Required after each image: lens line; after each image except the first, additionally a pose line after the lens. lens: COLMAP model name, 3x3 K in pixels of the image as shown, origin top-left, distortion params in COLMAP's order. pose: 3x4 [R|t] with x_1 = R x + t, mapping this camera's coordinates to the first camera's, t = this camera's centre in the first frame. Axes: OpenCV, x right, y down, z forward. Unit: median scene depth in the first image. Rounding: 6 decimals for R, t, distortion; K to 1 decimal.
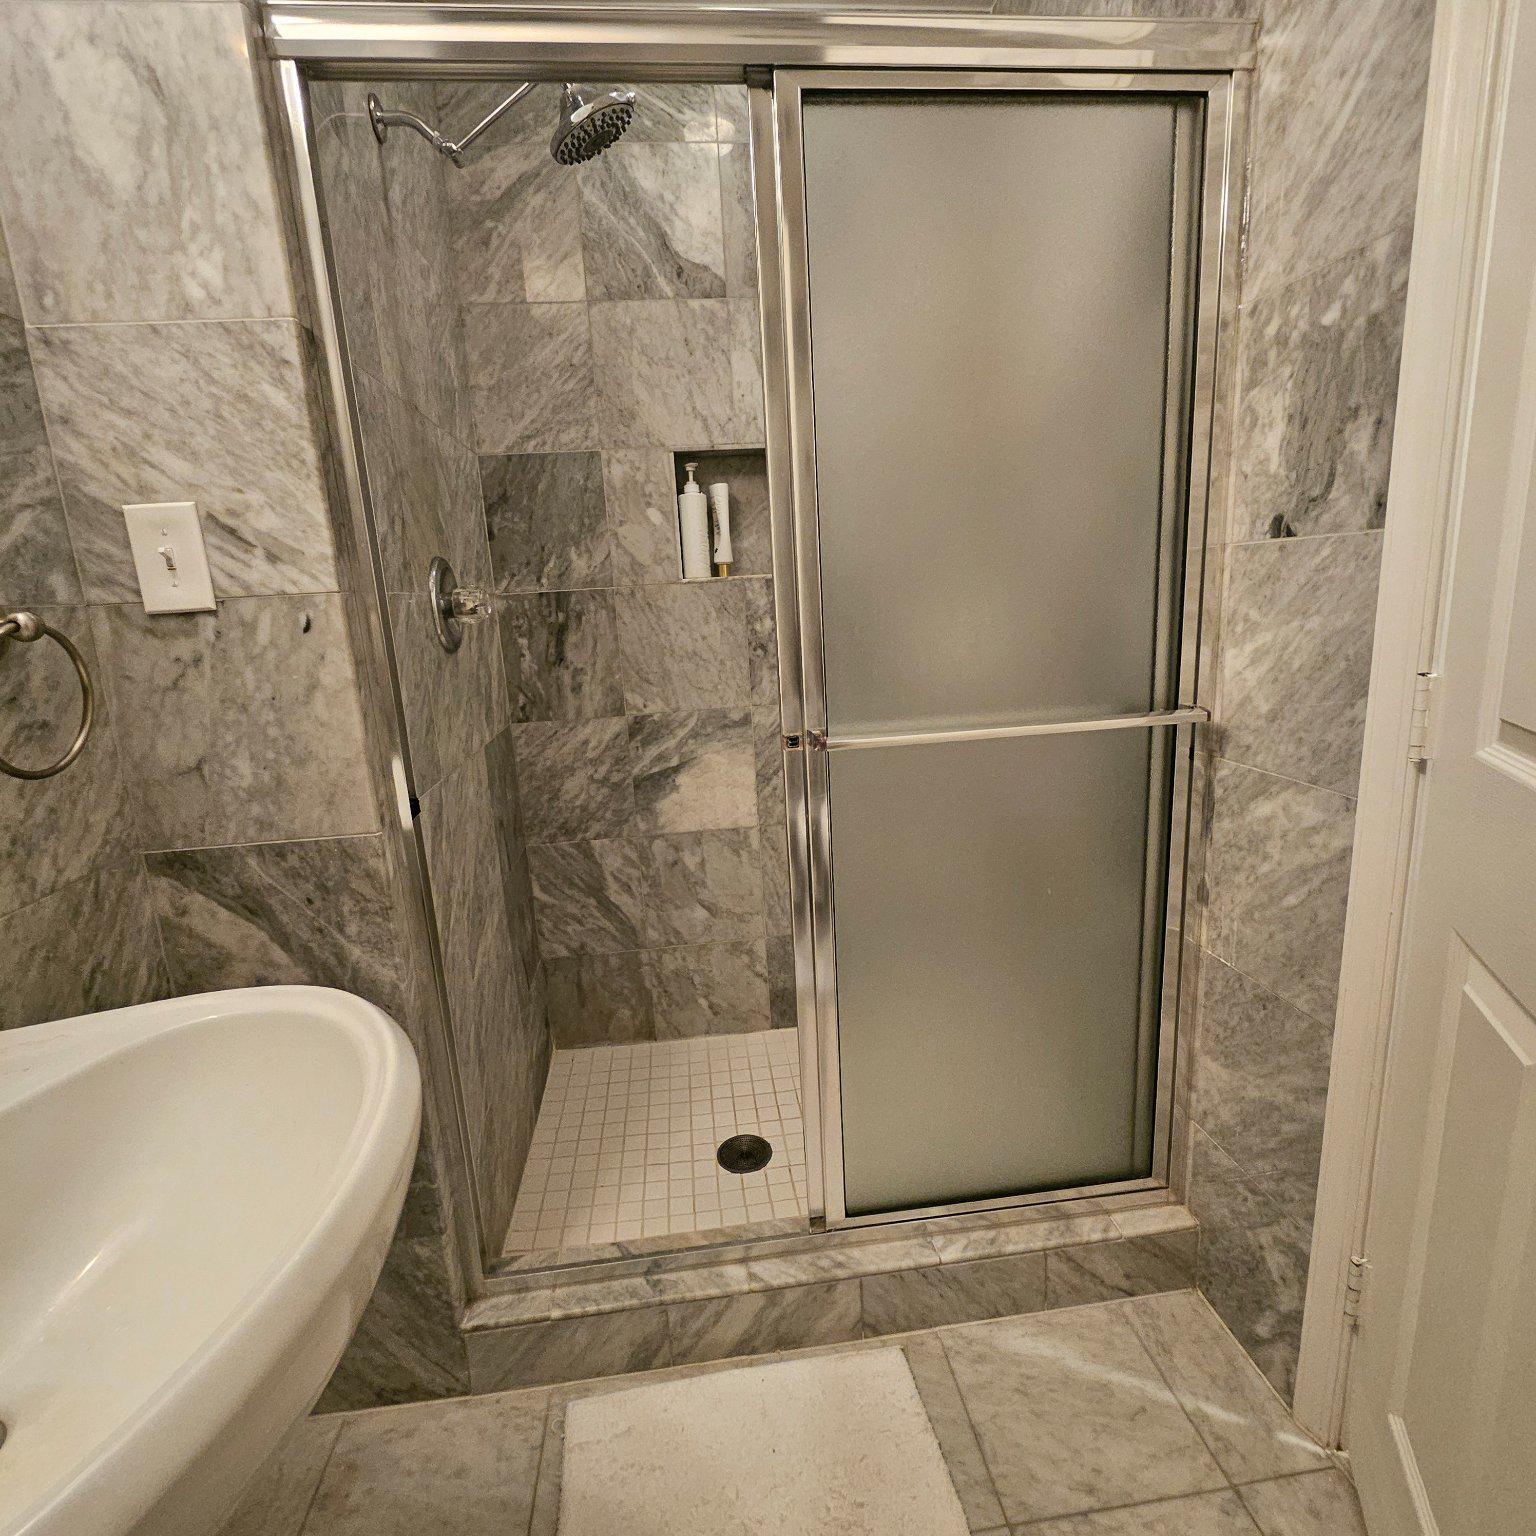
lens RADIAL K [[807.4, 0, 764.1], [0, 807.4, 770.5], [0, 0, 1]] dist [-0.002316, 0.000046]
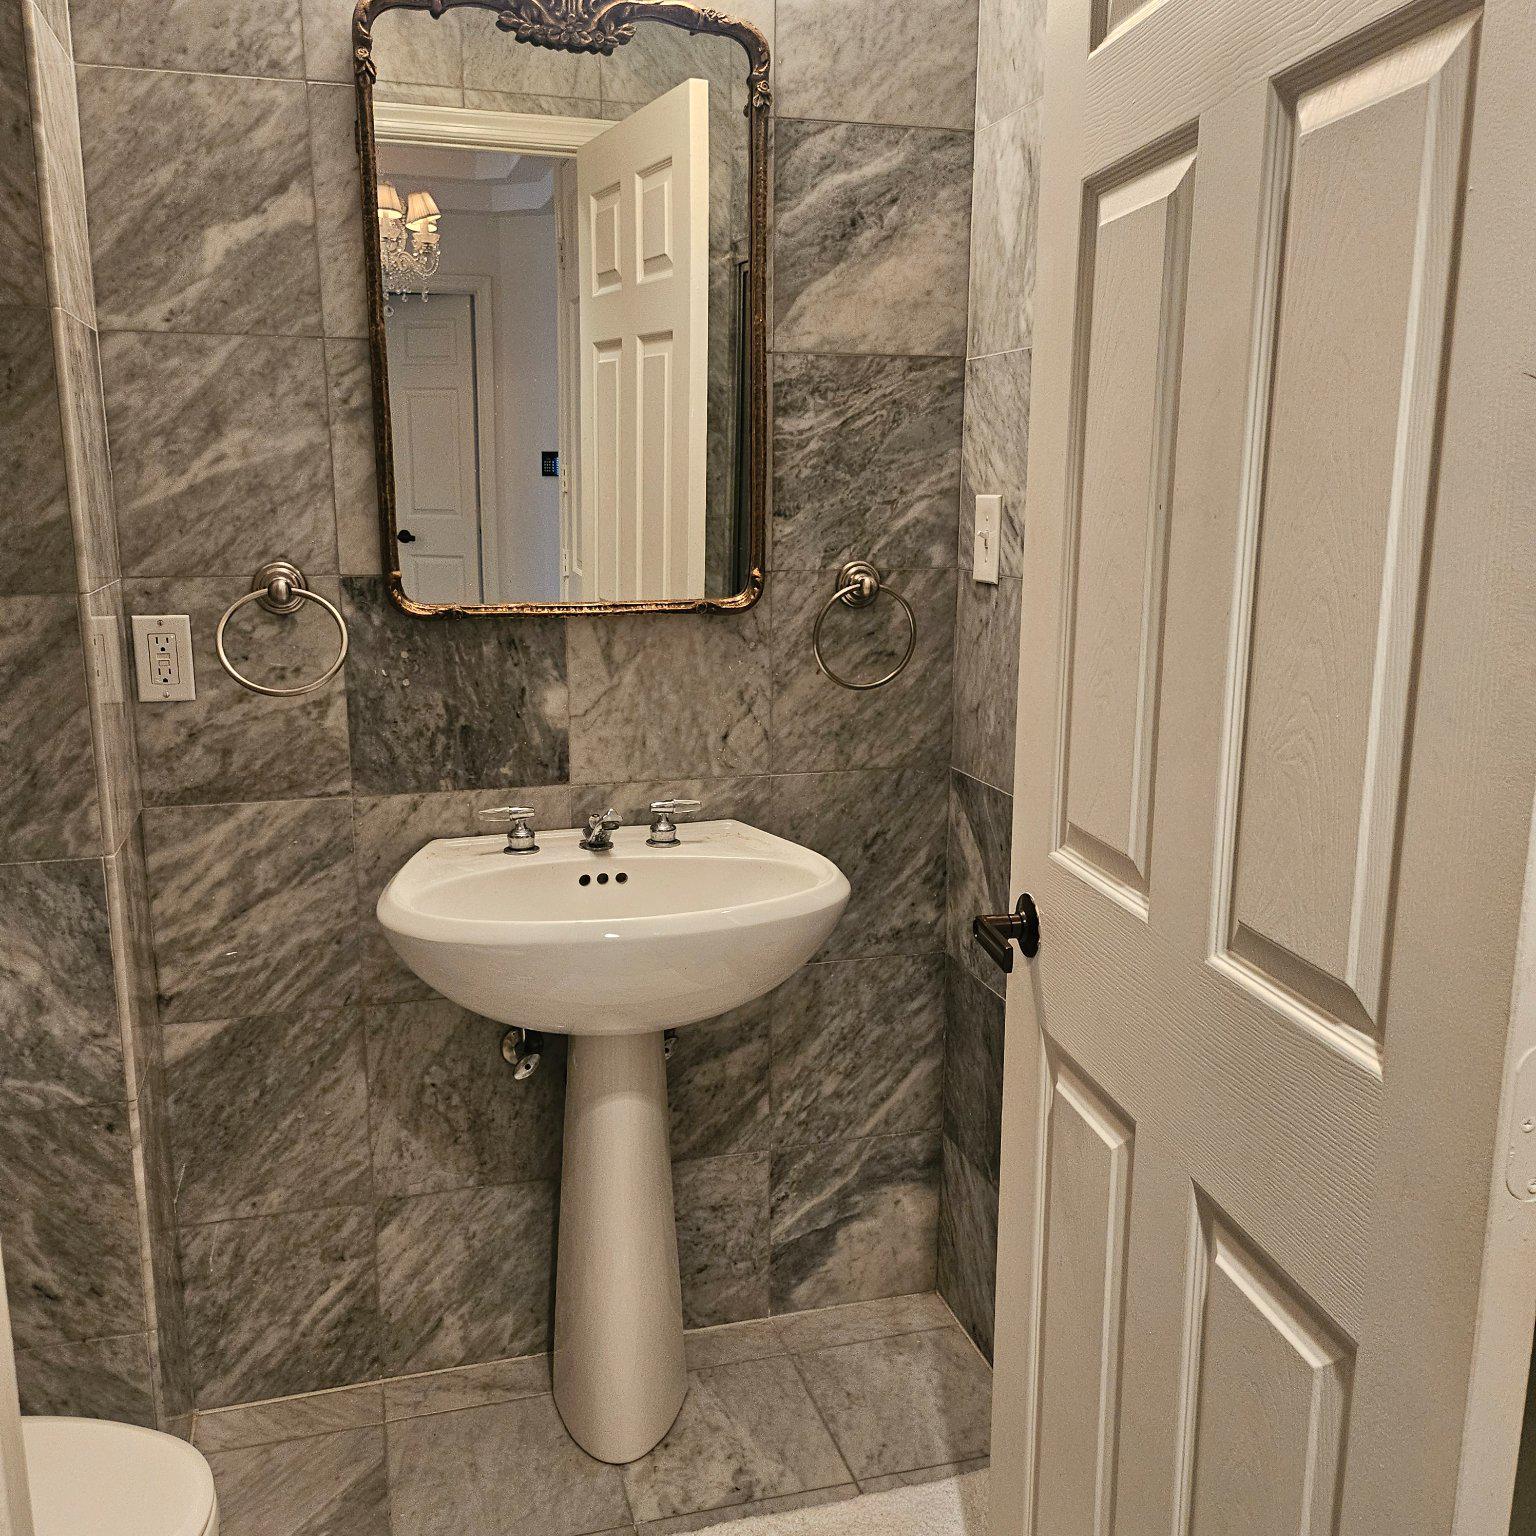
lens RADIAL K [[1451.6, 0, 775.7], [0, 1451.6, 766.8], [0, 0, 1]] dist [0.100641, -0.198573]
pose [[0.169088, 0.252897, -0.952603, 1.473247], [-0.224399, 0.951014, 0.212644, -0.350301], [0.959716, 0.177808, 0.217555, 0.289118]]
